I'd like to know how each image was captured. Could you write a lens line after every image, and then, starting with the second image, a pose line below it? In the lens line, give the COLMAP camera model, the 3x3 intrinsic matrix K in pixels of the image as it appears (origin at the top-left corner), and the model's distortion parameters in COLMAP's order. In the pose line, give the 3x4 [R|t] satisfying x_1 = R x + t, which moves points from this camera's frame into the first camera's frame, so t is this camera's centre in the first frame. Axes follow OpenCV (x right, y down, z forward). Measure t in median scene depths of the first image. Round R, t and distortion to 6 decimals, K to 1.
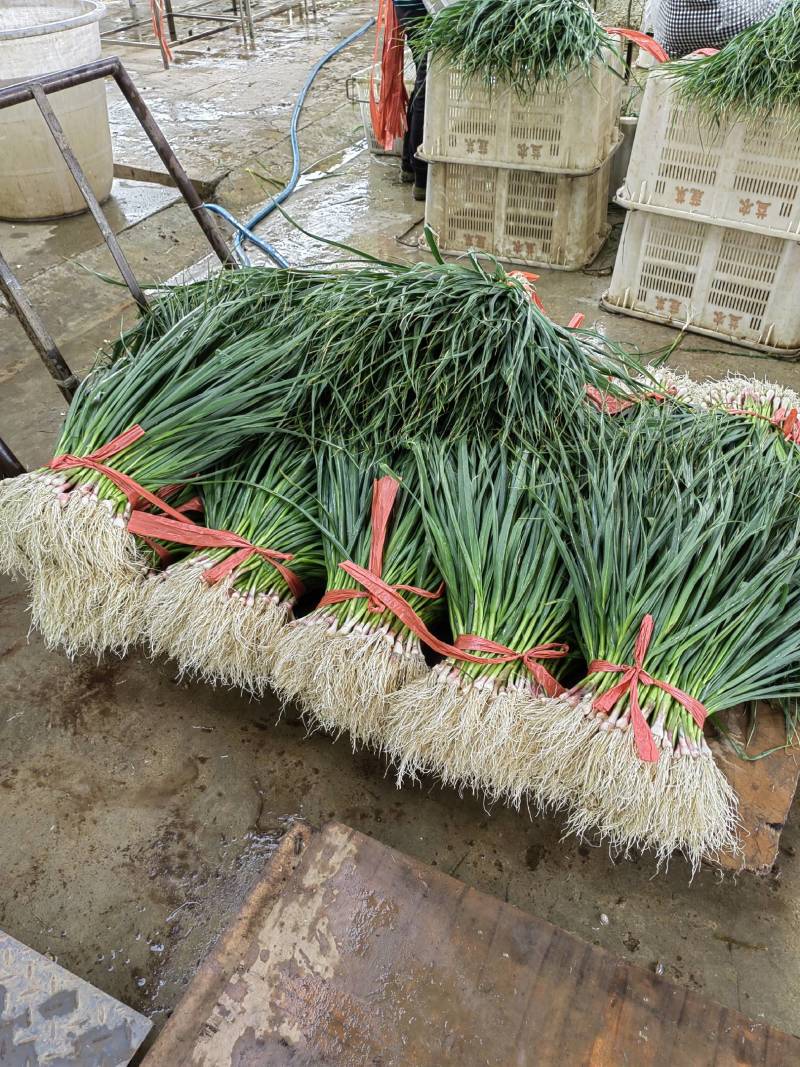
lens RADIAL K [[853.5, 0, 400.0], [0, 853.5, 533.5], [0, 0, 1]] dist [0.022479, -0.000995]
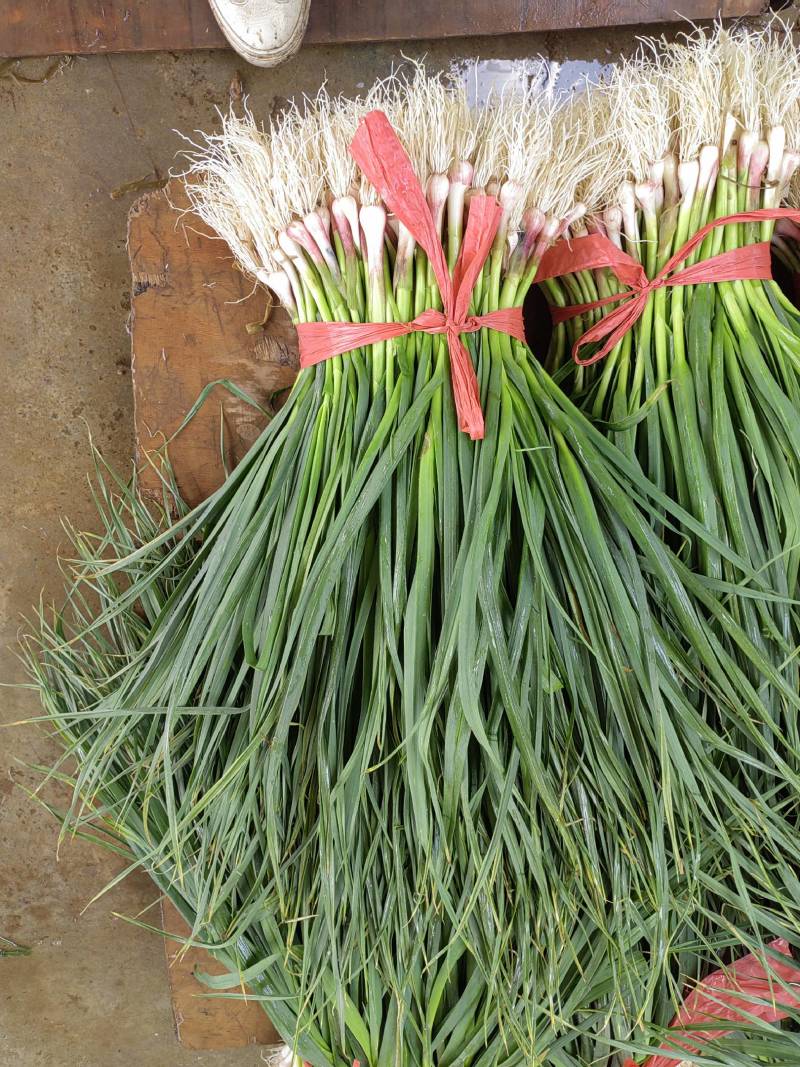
lens RADIAL K [[853.5, 0, 400.0], [0, 853.5, 533.5], [0, 0, 1]] dist [0.022479, -0.000995]
pose [[-0.869729, 0.492606, 0.030183, 0.334365], [-0.407589, -0.751419, 0.518885, -0.174308], [0.278286, 0.438987, 0.854311, 0.590389]]
